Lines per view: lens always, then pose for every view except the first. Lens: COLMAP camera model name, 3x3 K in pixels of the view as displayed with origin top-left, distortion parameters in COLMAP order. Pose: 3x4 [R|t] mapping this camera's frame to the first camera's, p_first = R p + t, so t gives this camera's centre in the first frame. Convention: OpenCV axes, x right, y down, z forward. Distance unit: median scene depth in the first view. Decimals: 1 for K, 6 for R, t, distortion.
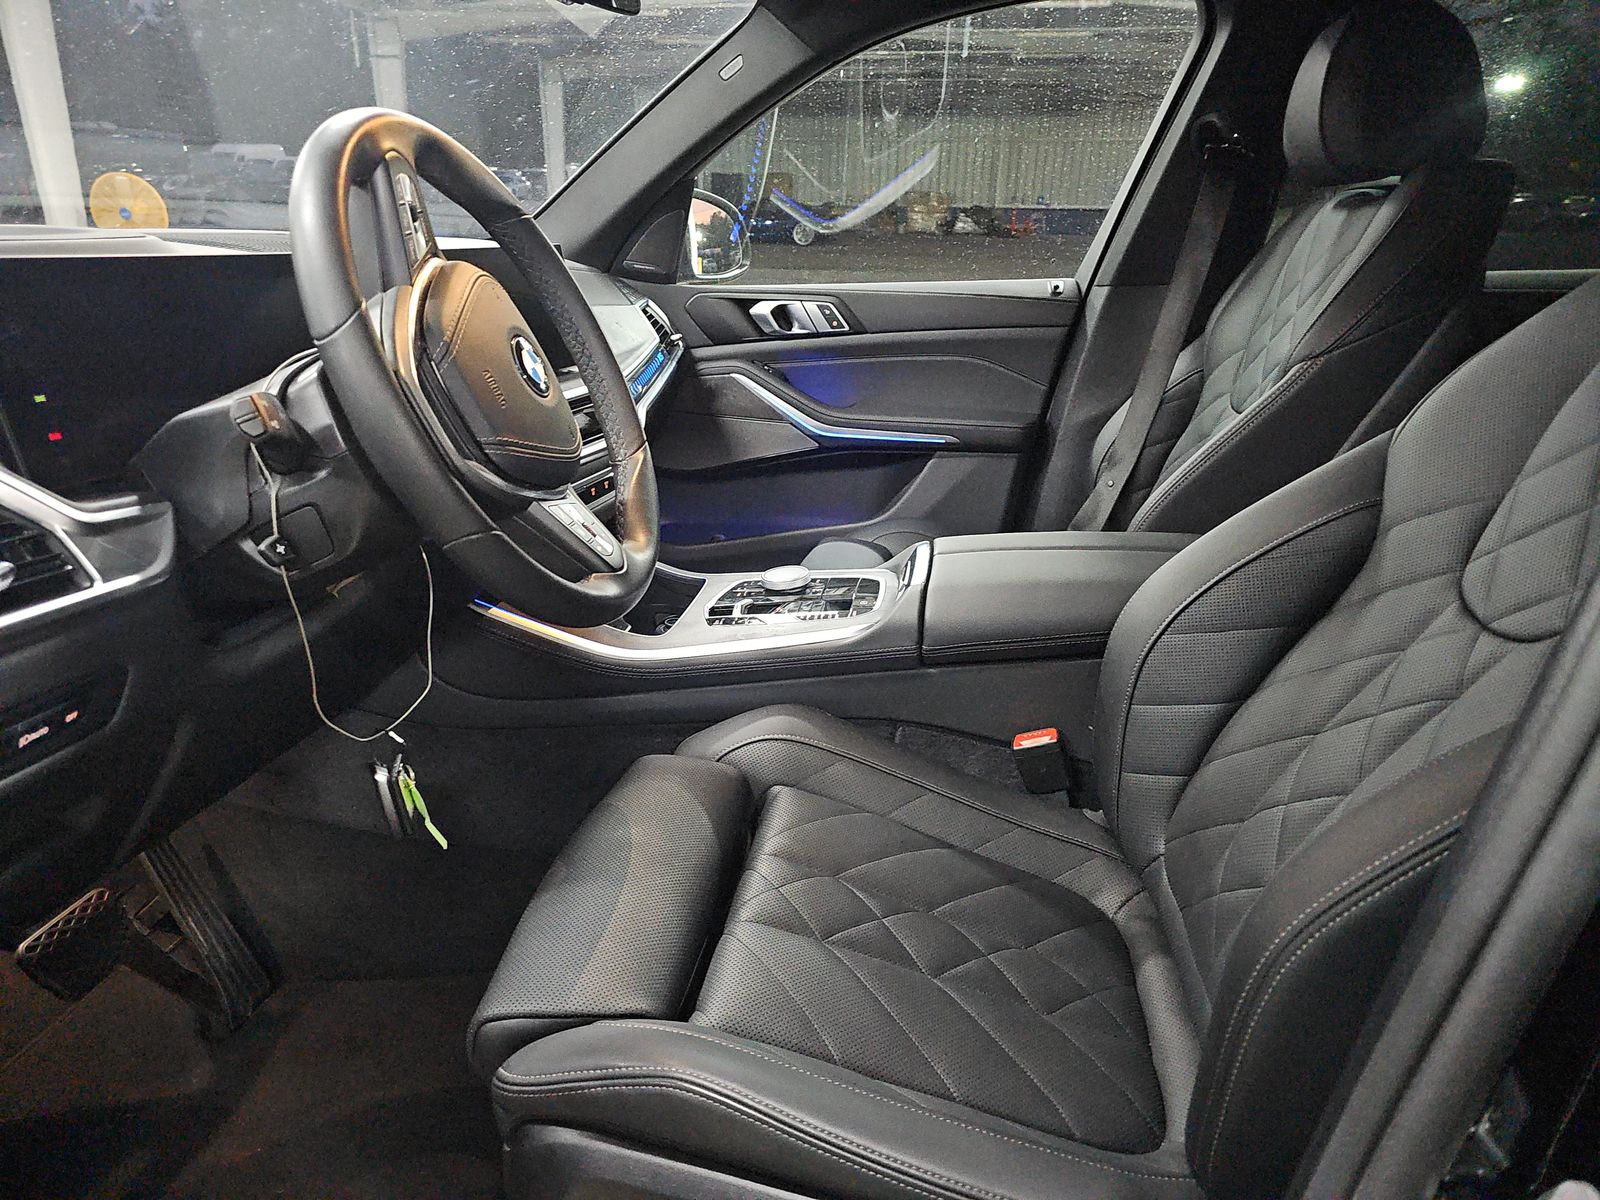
lens RADIAL K [[1078.4, 0, 799.8], [0, 1078.4, 622.9], [0, 0, 1]] dist [0.019258, 0.000868]
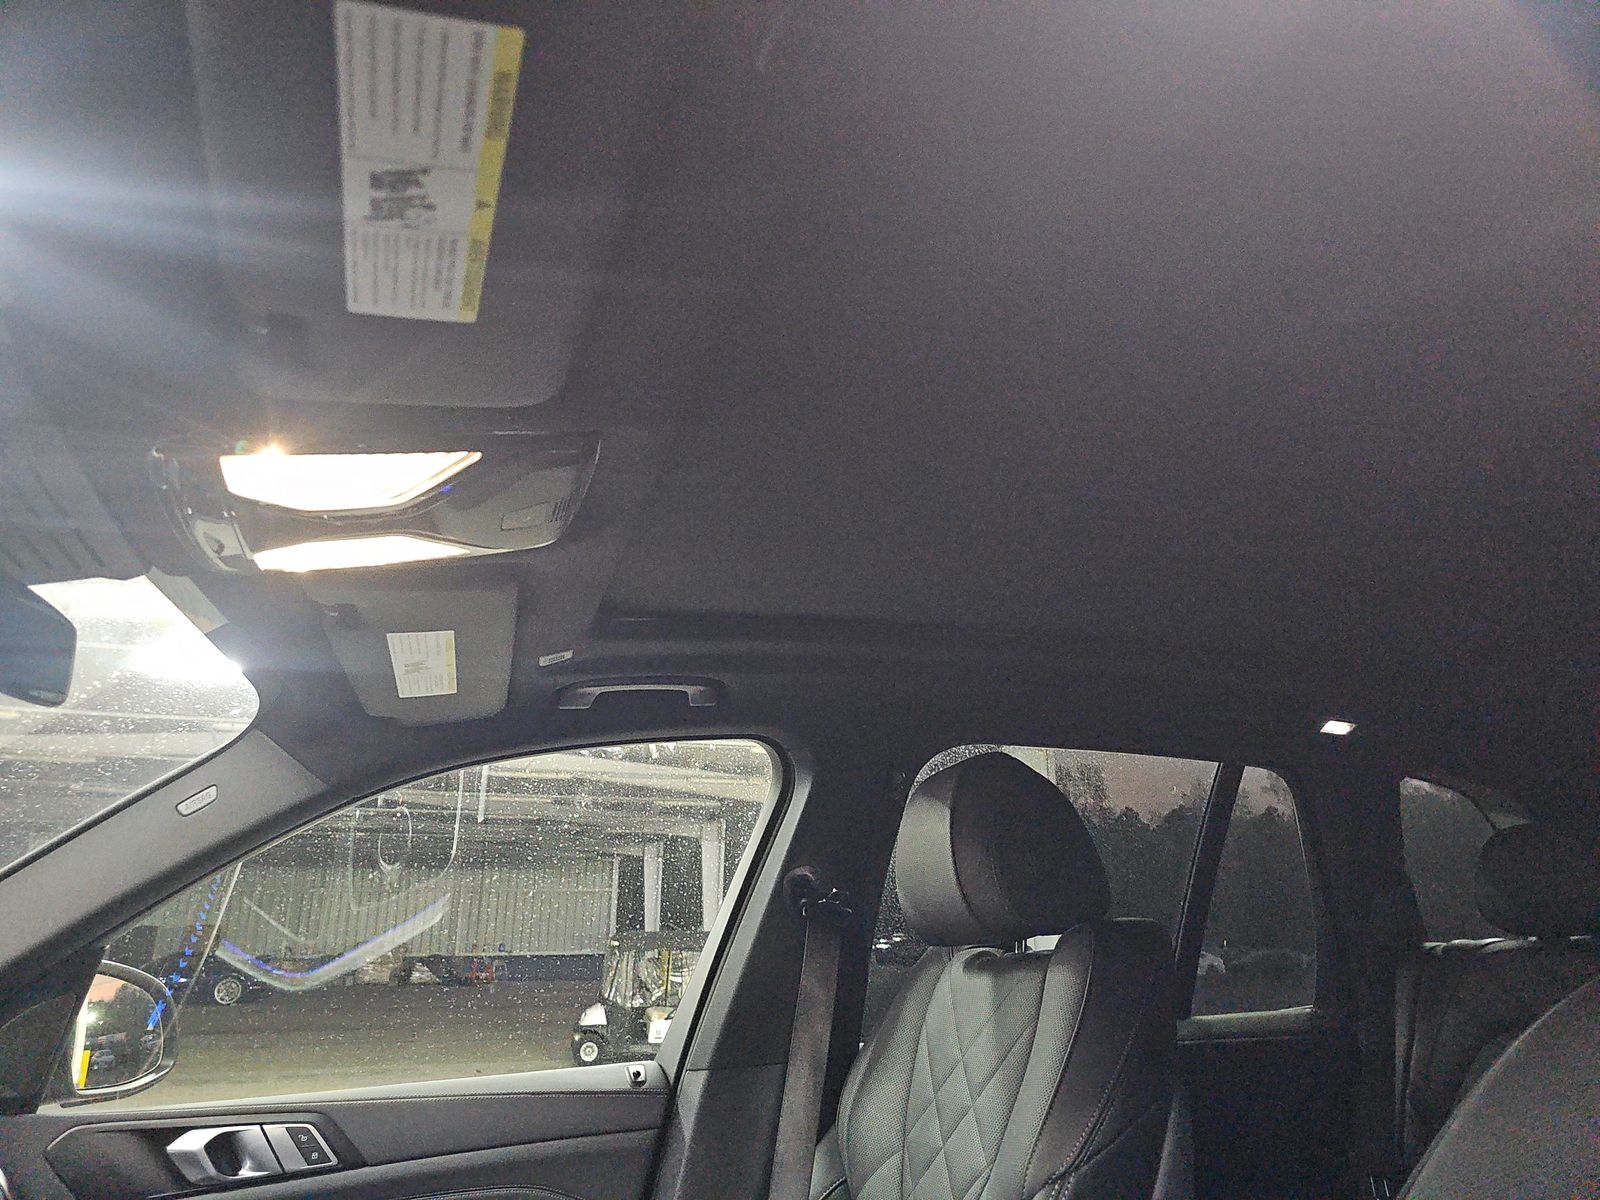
lens RADIAL K [[1078.4, 0, 799.8], [0, 1078.4, 622.9], [0, 0, 1]] dist [0.019258, 0.000868]
pose [[0.893295, 0.108226, 0.436247, -0.027497], [0.183142, 0.798712, -0.573165, -0.100637], [-0.410467, 0.591900, 0.693664, 0.221510]]
